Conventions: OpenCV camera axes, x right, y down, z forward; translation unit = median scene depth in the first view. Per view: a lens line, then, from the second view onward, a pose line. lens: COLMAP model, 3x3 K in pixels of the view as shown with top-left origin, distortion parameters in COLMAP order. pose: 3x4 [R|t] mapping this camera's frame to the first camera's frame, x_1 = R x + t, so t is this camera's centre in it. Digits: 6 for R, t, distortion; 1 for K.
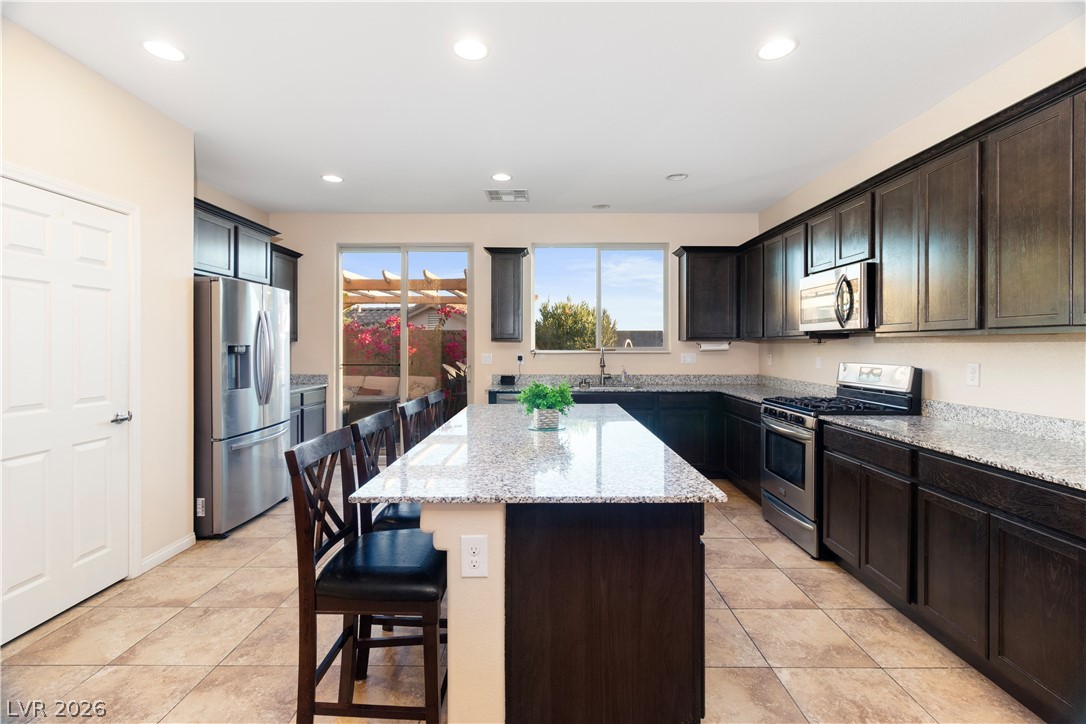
lens RADIAL K [[497.1, 0, 546.8], [0, 497.1, 345.6], [0, 0, 1]] dist [0.001937, 0.000589]
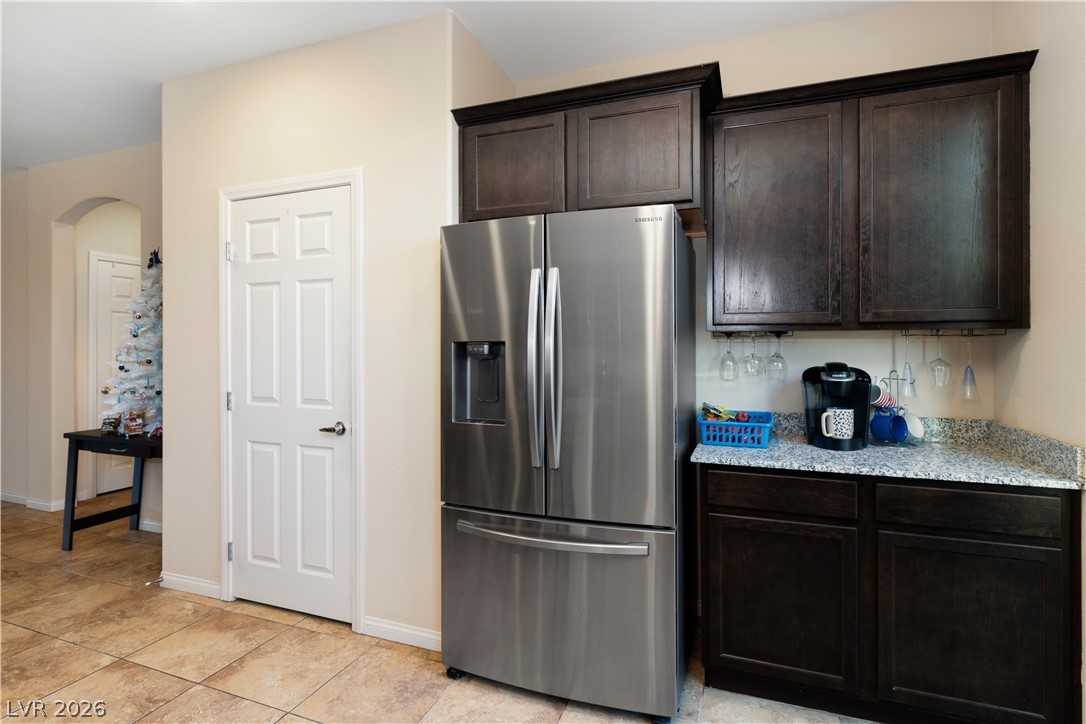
lens RADIAL K [[542.5, 0, 548.4], [0, 542.5, 341.6], [0, 0, 1]] dist [-0.001927, -0.000632]
pose [[-0.358903, -0.003263, -0.933369, -0.102249], [0.001761, 0.999990, -0.004173, 0.001630], [0.933373, -0.003141, -0.358894, 1.357833]]
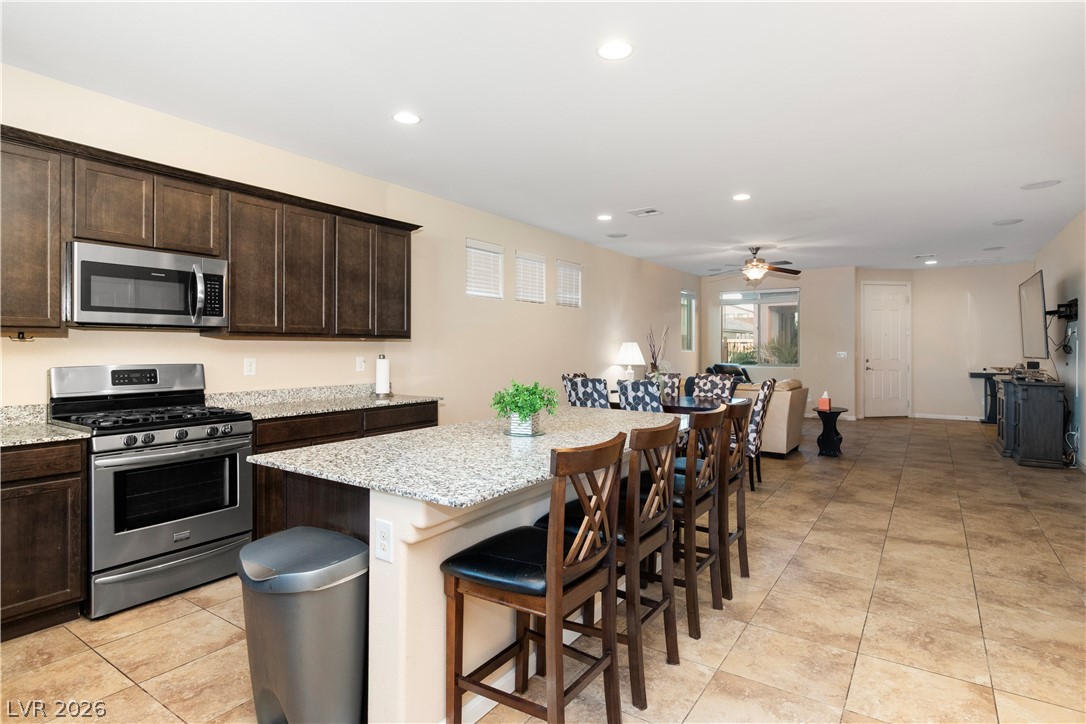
lens RADIAL K [[575.4, 0, 547.0], [0, 575.4, 346.4], [0, 0, 1]] dist [0.001591, -0.000025]
pose [[-0.830986, -0.000883, 0.556293, -0.486137], [-0.001447, 0.999999, -0.000573, 0.004331], [-0.556292, -0.001281, -0.830986, 1.448061]]
